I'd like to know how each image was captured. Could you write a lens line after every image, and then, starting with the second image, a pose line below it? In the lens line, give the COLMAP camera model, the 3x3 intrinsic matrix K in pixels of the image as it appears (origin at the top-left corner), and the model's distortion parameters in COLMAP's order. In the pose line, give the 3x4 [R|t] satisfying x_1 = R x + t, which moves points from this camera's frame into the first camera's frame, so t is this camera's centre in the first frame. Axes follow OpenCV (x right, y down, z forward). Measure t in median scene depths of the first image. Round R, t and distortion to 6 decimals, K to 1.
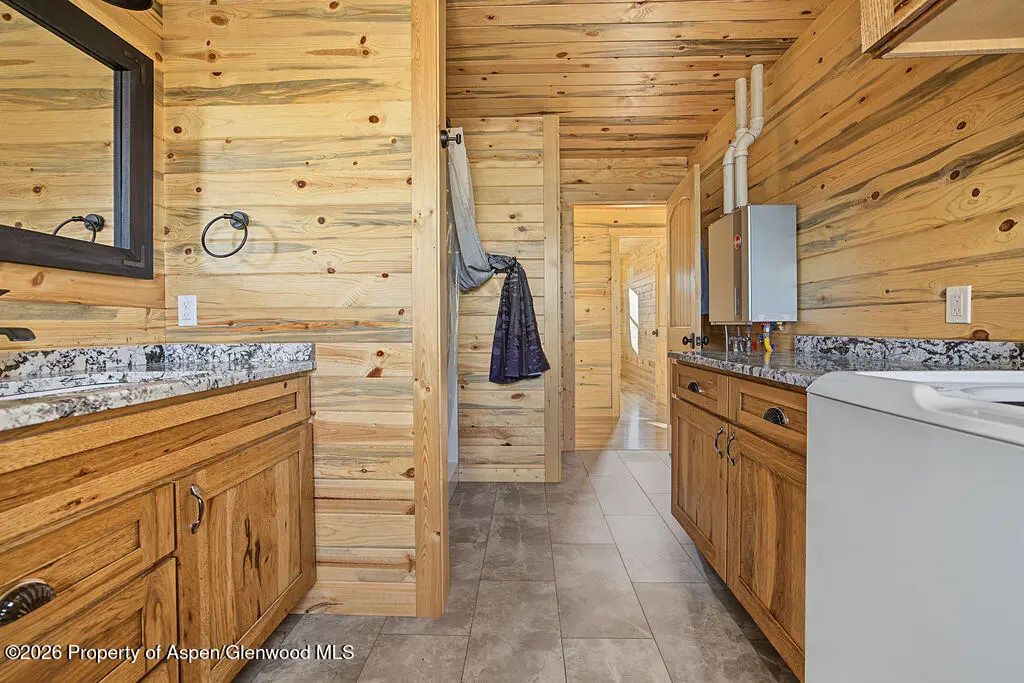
lens RADIAL K [[407.3, 0, 513.4], [0, 407.3, 328.8], [0, 0, 1]] dist [-0.016520, 0.004961]
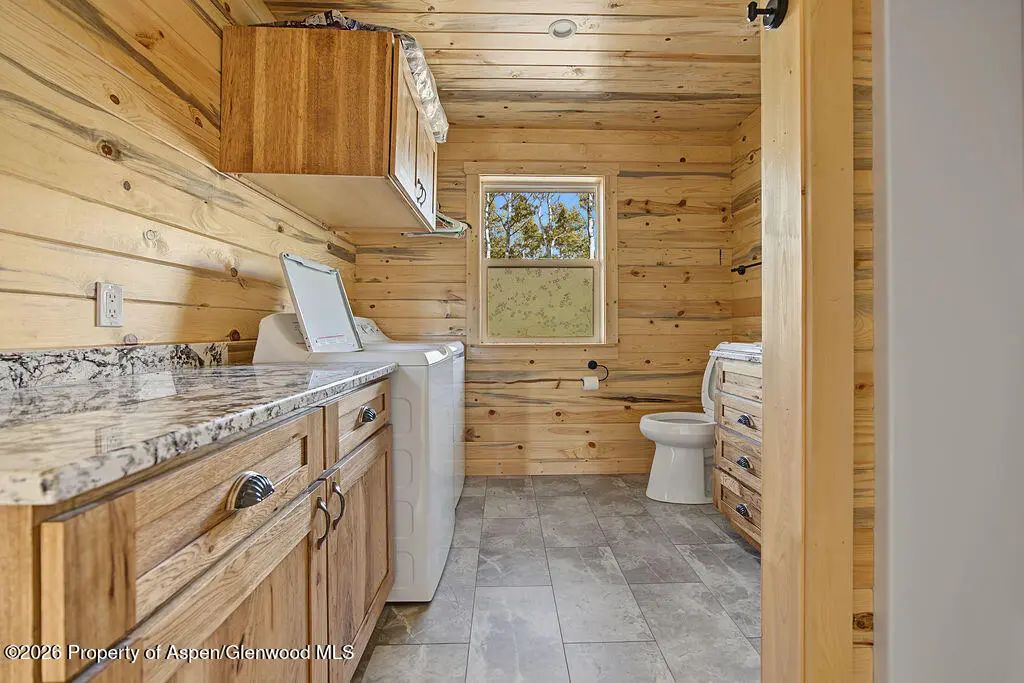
lens RADIAL K [[407.3, 0, 513.4], [0, 407.3, 328.8], [0, 0, 1]] dist [-0.016520, 0.004961]
pose [[-0.998581, 0.007113, -0.052767, 0.291706], [0.006809, 0.999959, 0.005945, -0.008790], [0.052808, 0.005577, -0.998589, 1.830659]]
